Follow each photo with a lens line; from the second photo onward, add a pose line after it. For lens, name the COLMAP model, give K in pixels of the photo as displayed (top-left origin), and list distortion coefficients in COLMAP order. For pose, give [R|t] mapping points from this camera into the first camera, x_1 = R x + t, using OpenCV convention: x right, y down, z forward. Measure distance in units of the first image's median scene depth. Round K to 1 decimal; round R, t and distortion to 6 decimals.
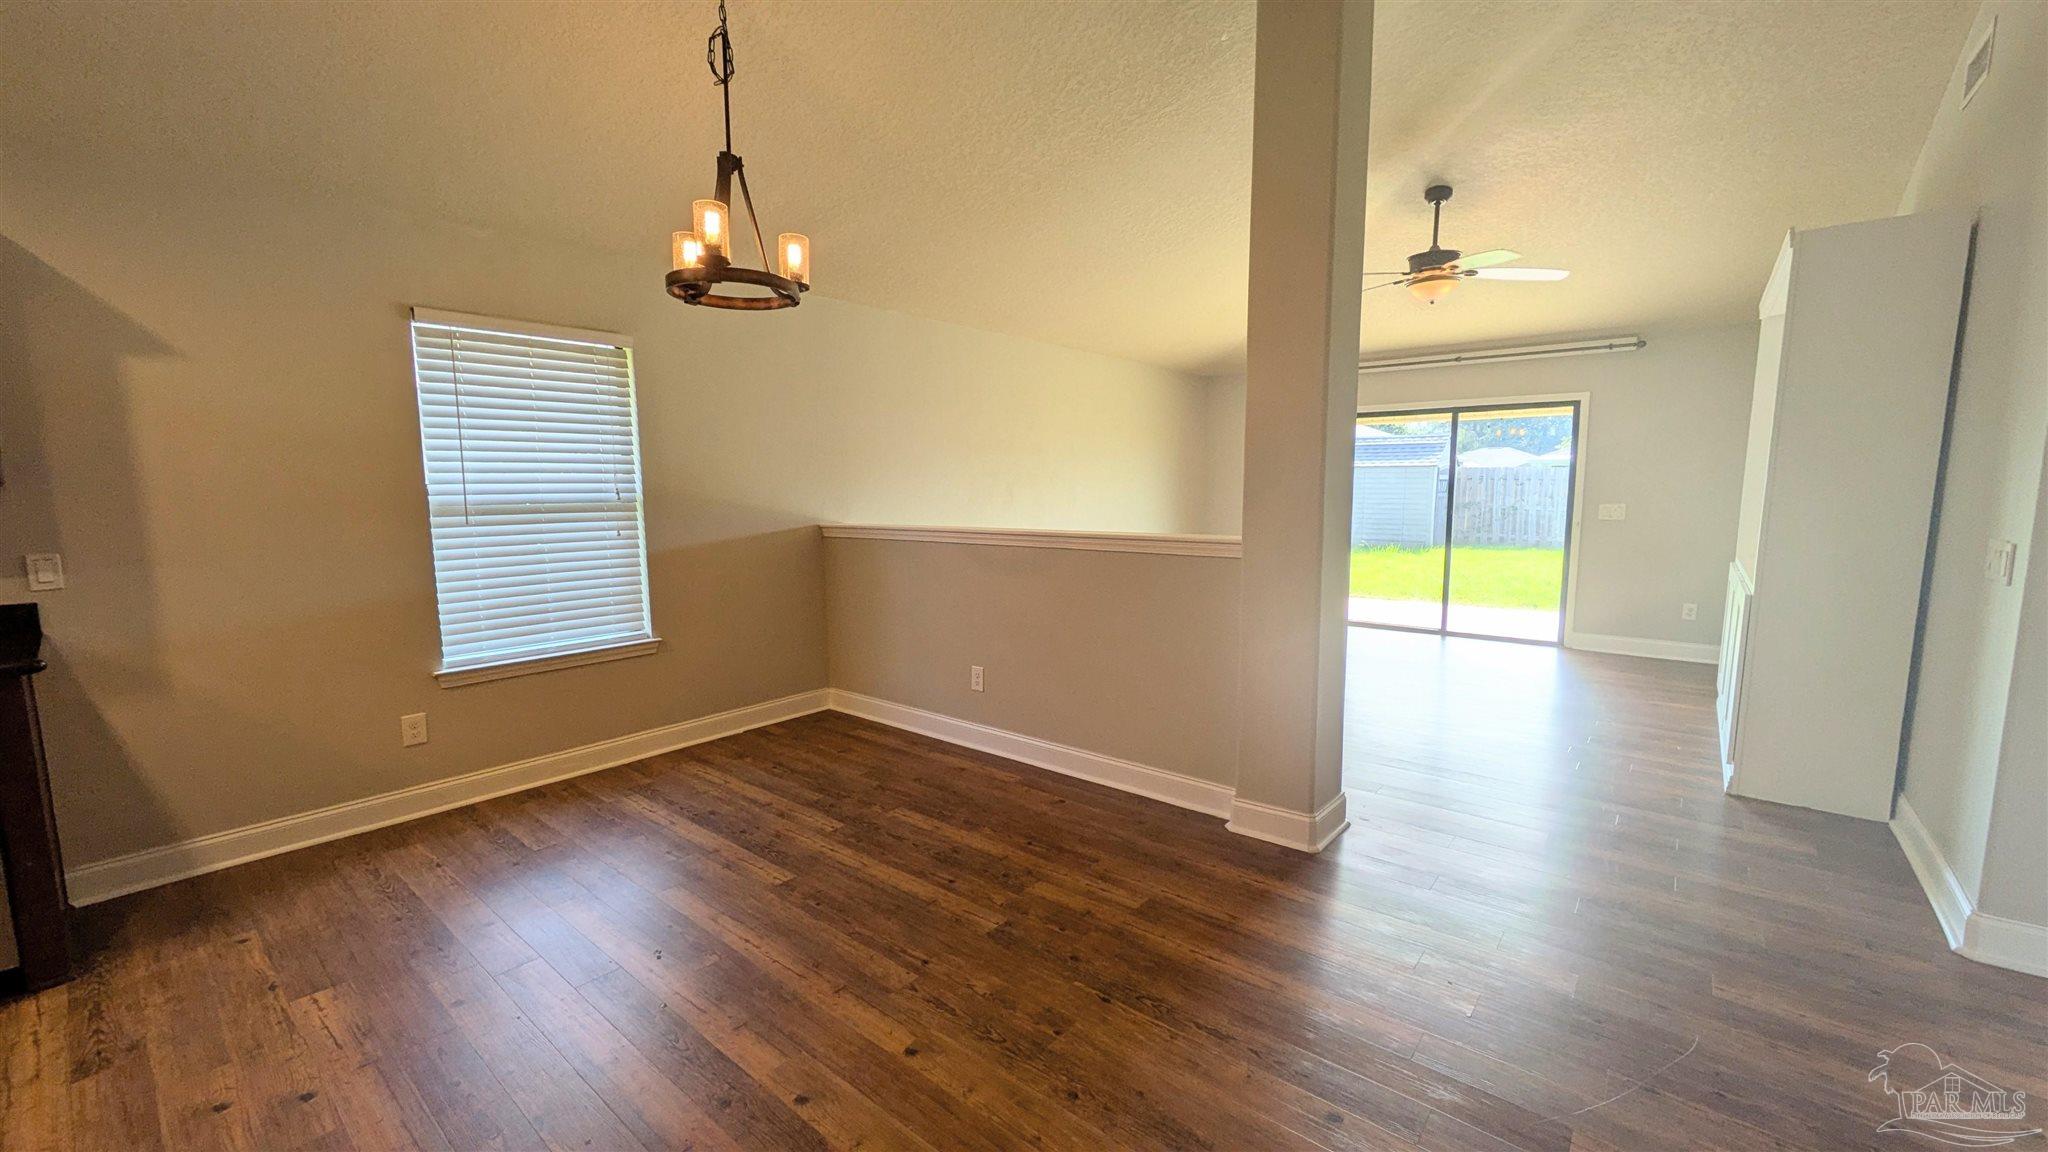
lens RADIAL K [[802.9, 0, 1027.9], [0, 802.9, 576.7], [0, 0, 1]] dist [-0.002913, 0.002185]
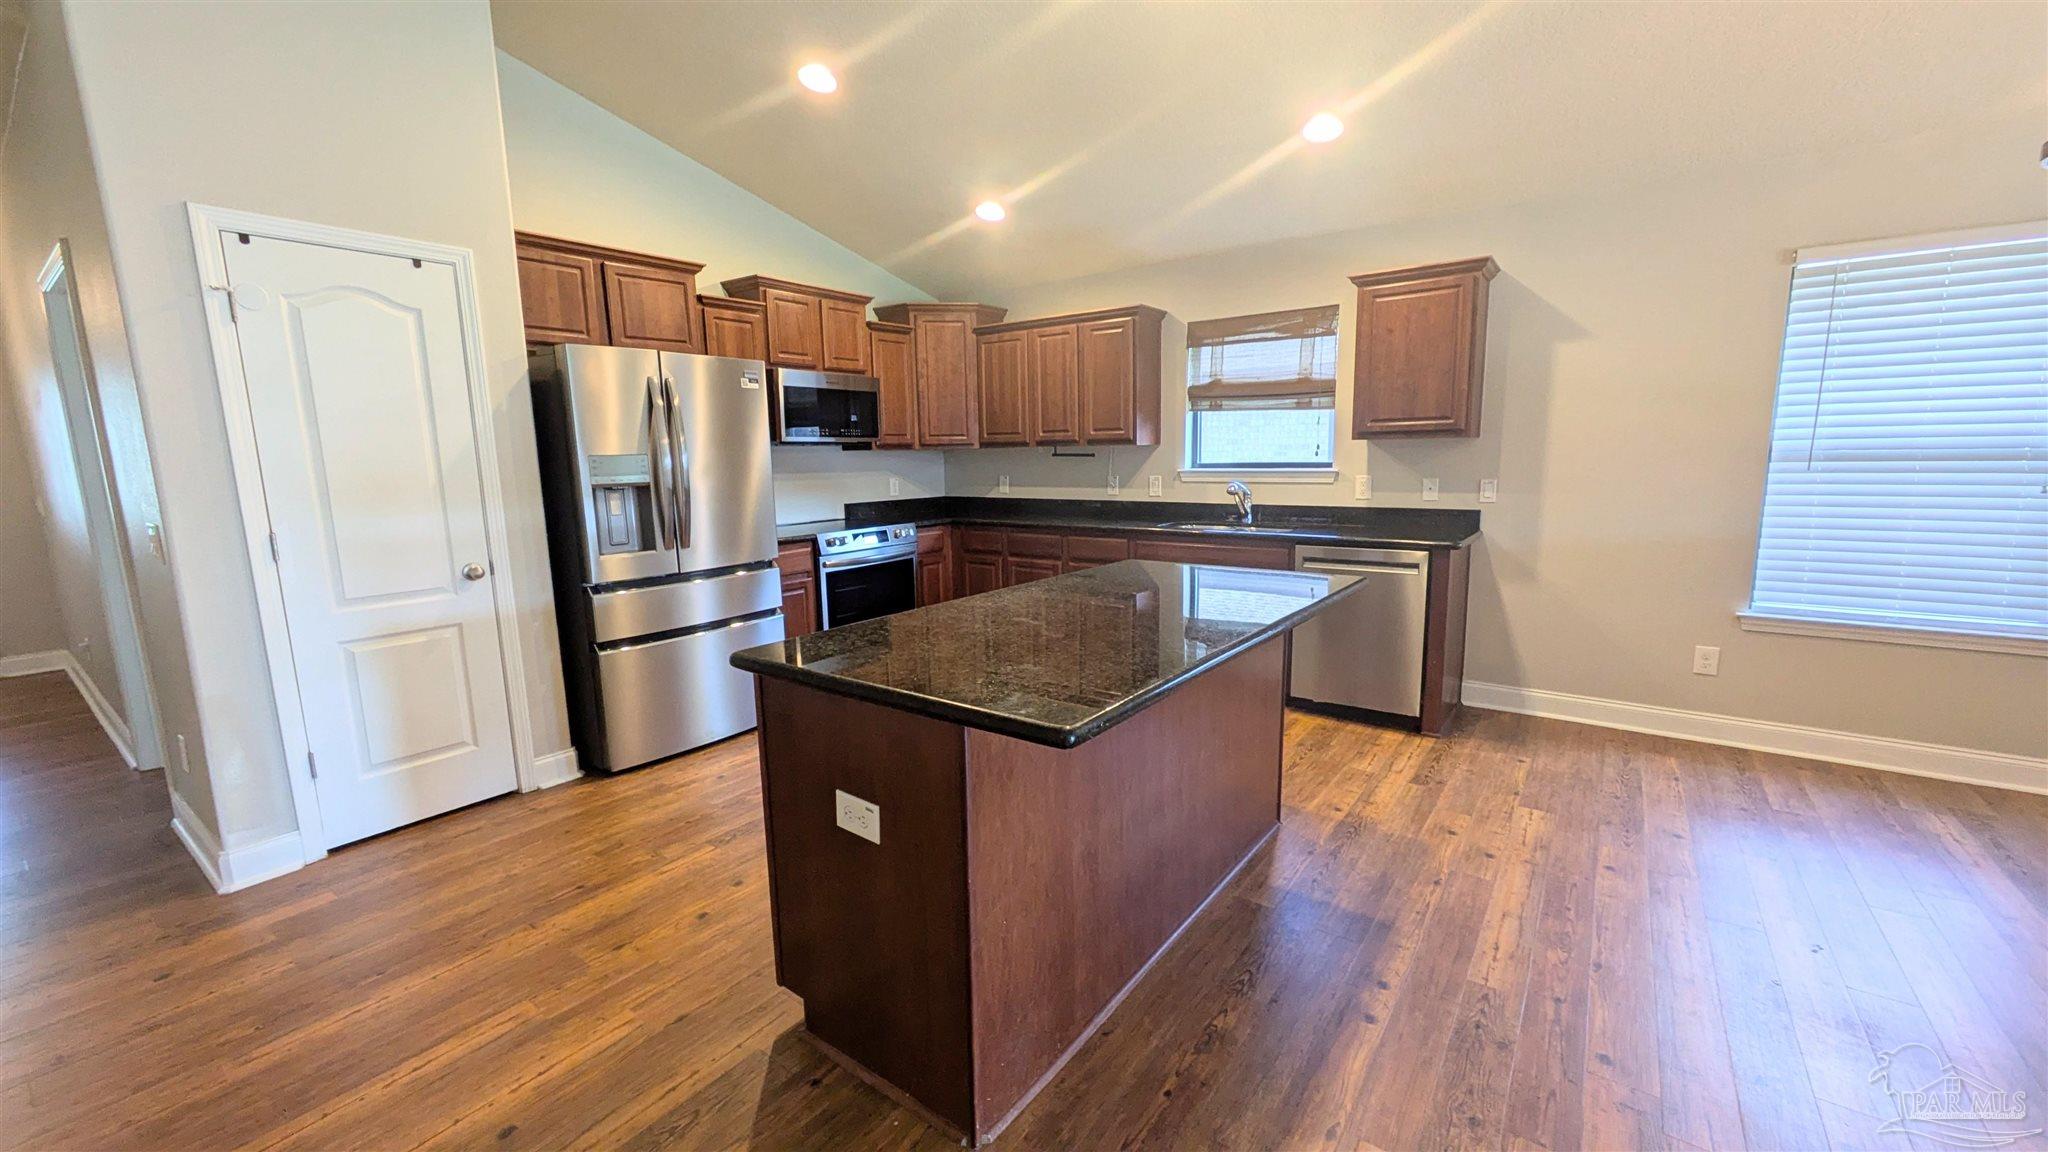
lens RADIAL K [[802.9, 0, 1028.3], [0, 802.9, 578.7], [0, 0, 1]] dist [-0.002913, 0.002185]
pose [[0.060331, 0.163193, -0.984748, 0.251793], [-0.098775, 0.982679, 0.156798, 0.005246], [0.993279, 0.087809, 0.075406, 0.009934]]
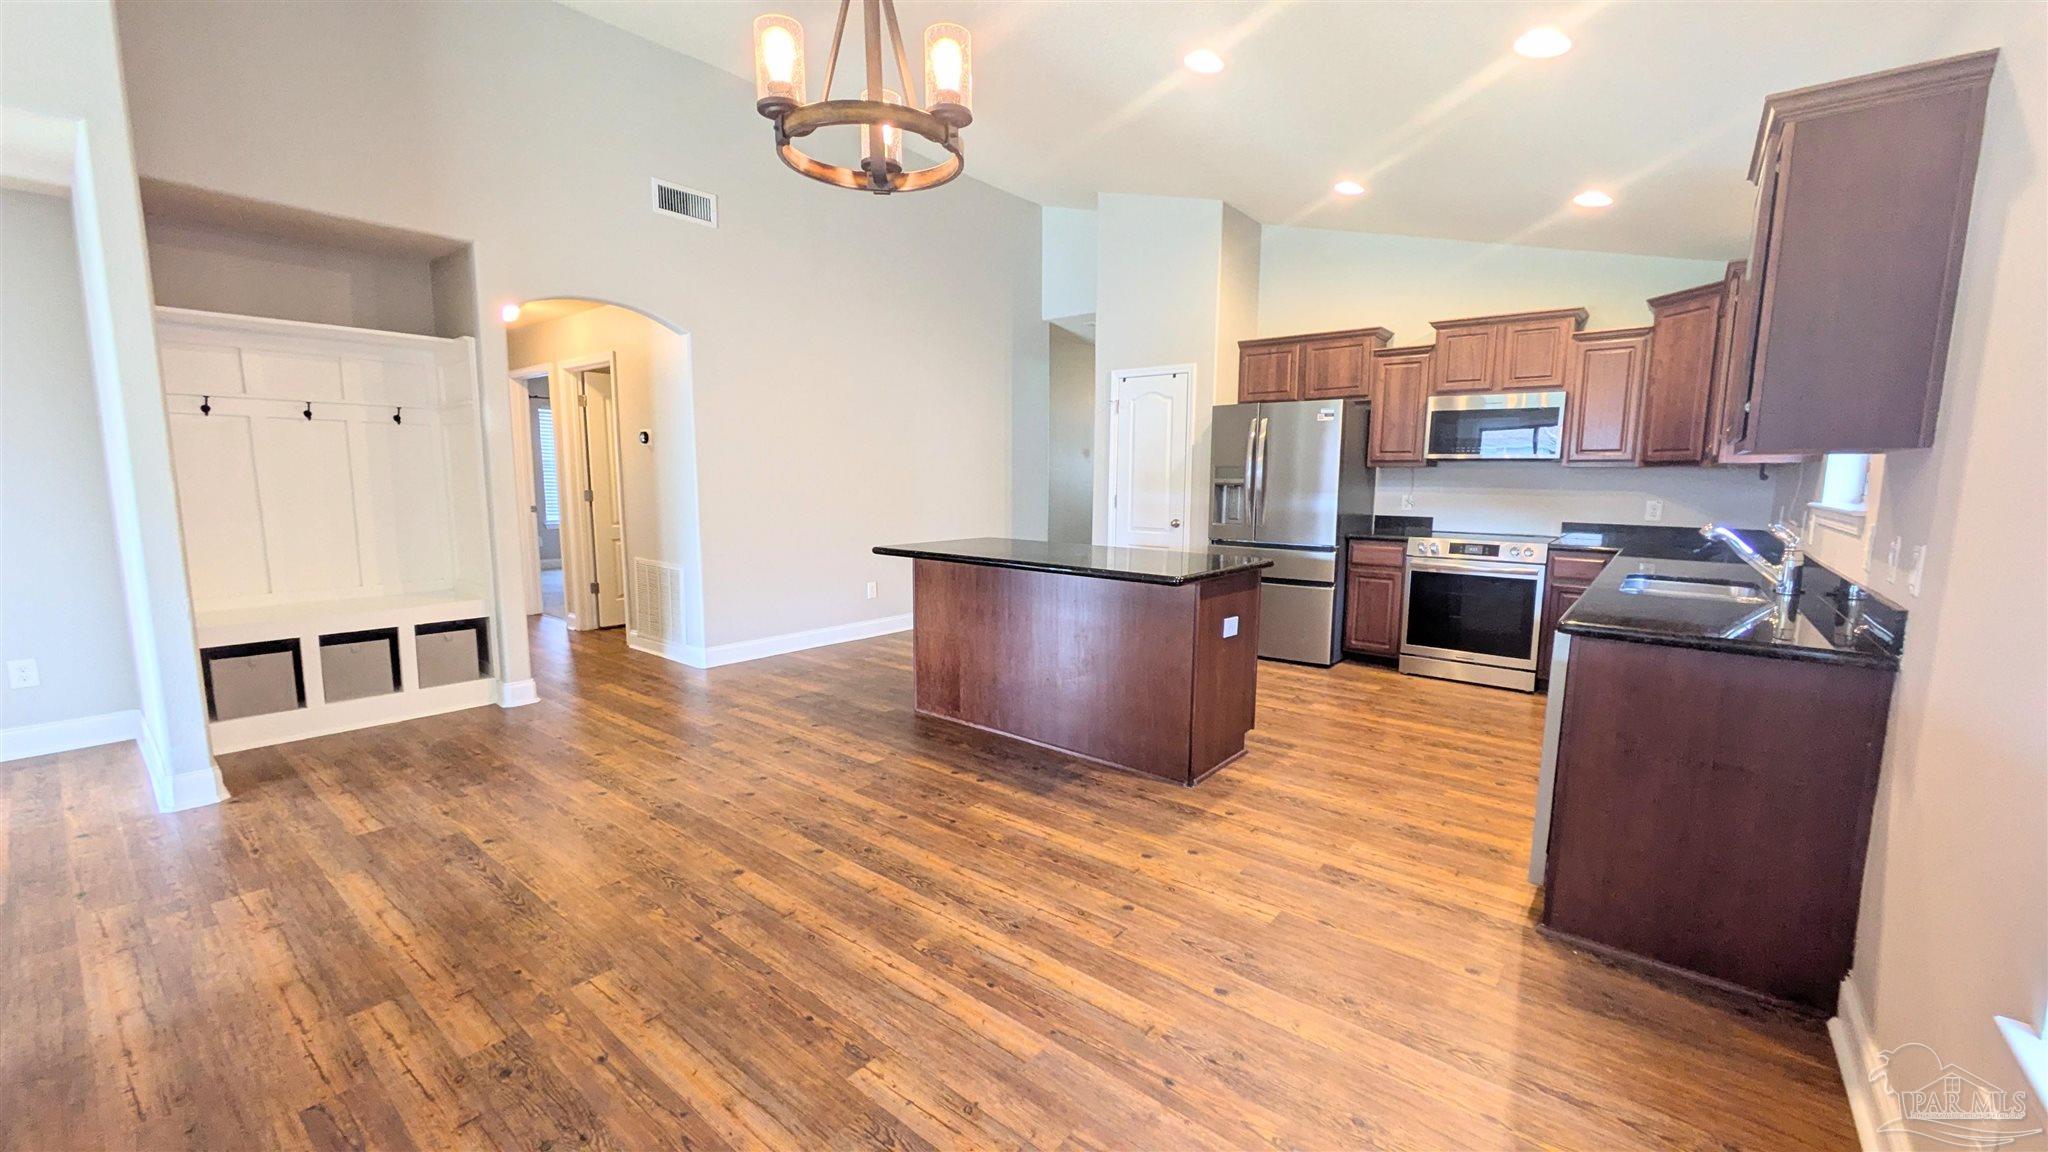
lens RADIAL K [[802.9, 0, 1029.4], [0, 802.9, 577.0], [0, 0, 1]] dist [-0.002913, 0.002185]
pose [[-0.999837, 0.000519, -0.018034, -0.407047], [-0.003883, 0.969958, 0.243241, -0.145011], [0.017618, 0.243271, -0.969798, 1.465891]]
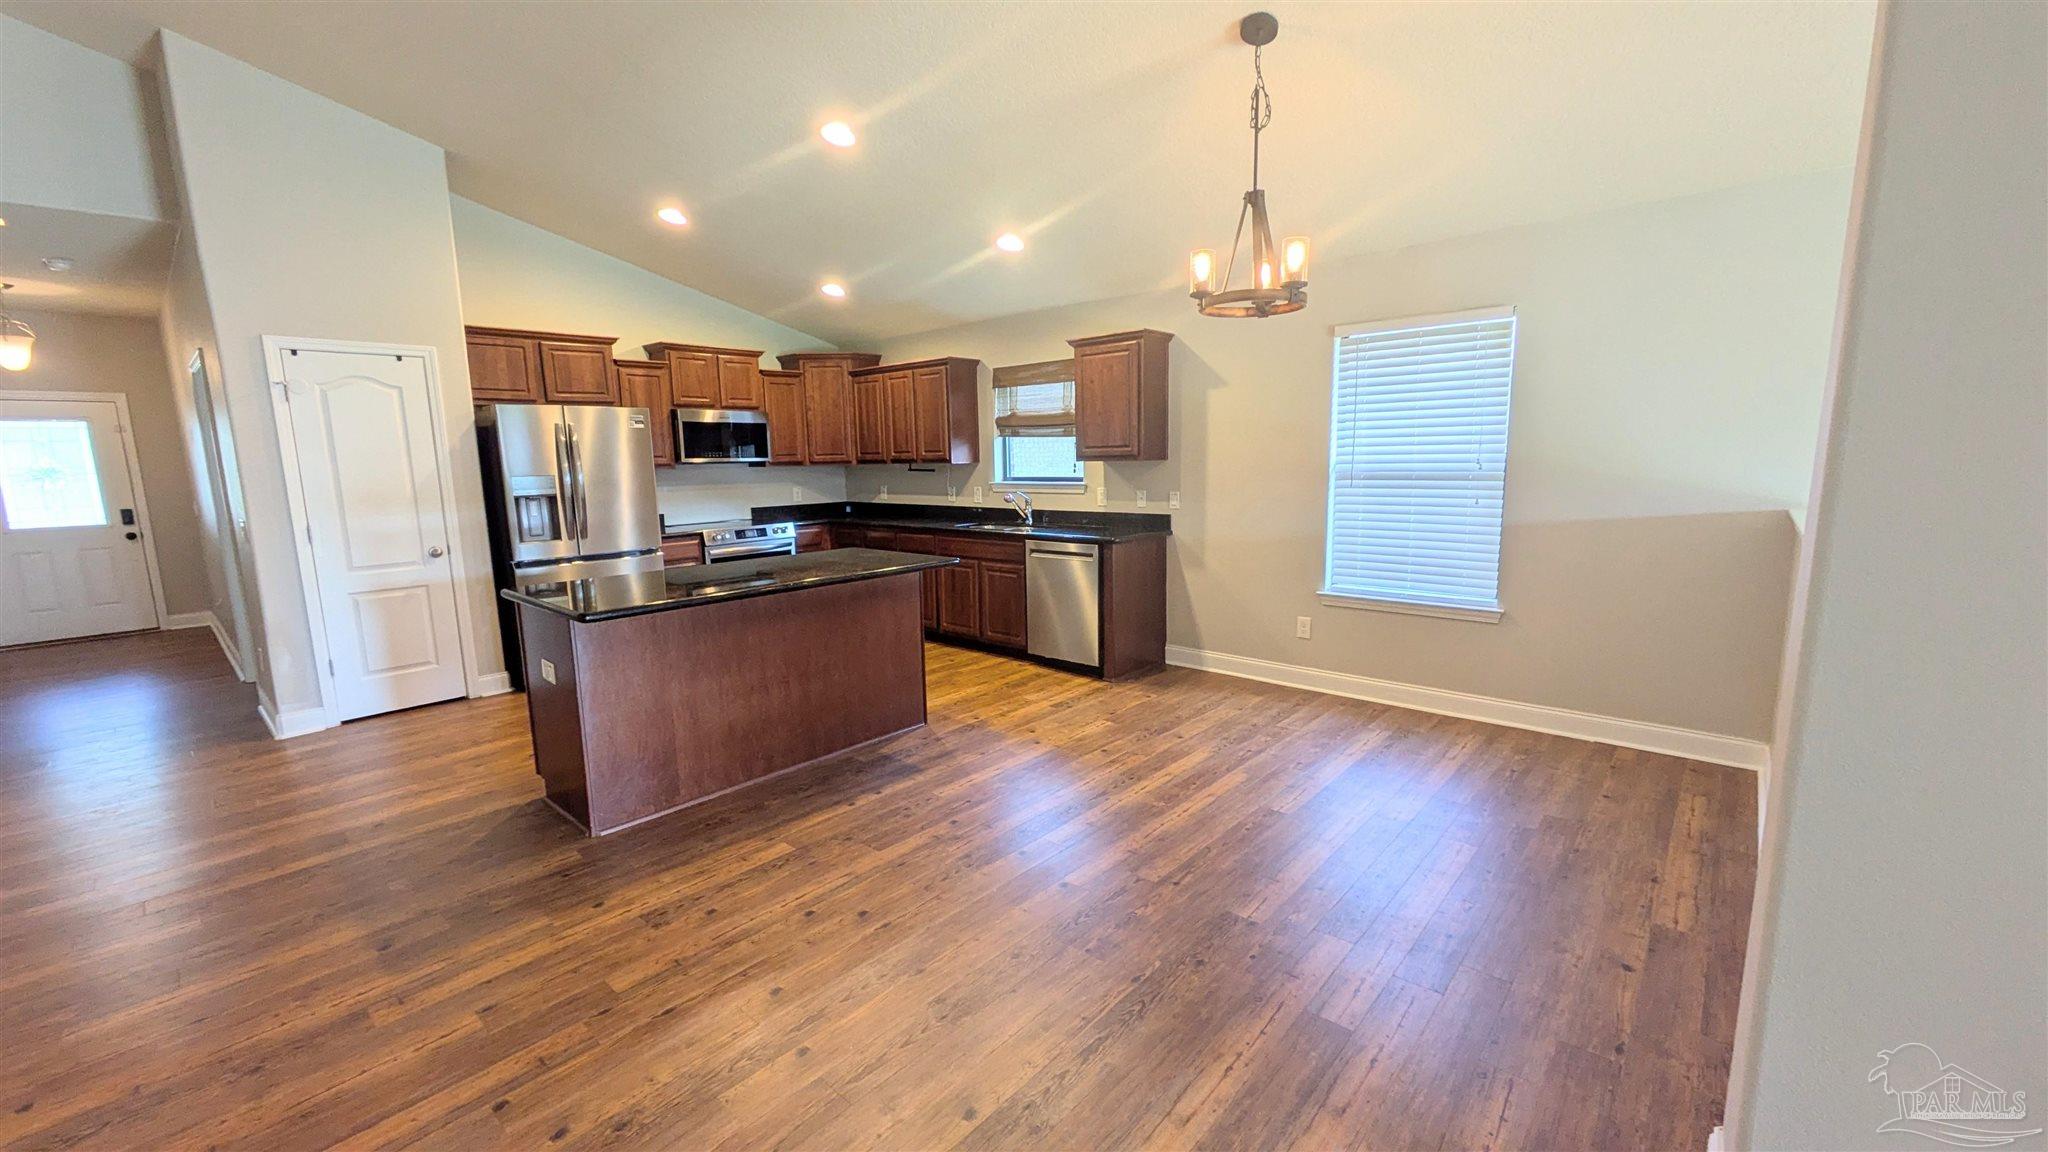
lens RADIAL K [[802.9, 0, 1029.2], [0, 802.9, 576.6], [0, 0, 1]] dist [-0.002913, 0.002185]
pose [[-0.033751, 0.158844, -0.986727, 0.757933], [-0.095188, 0.982290, 0.161386, -0.097547], [0.994887, 0.099372, -0.018033, 0.609945]]
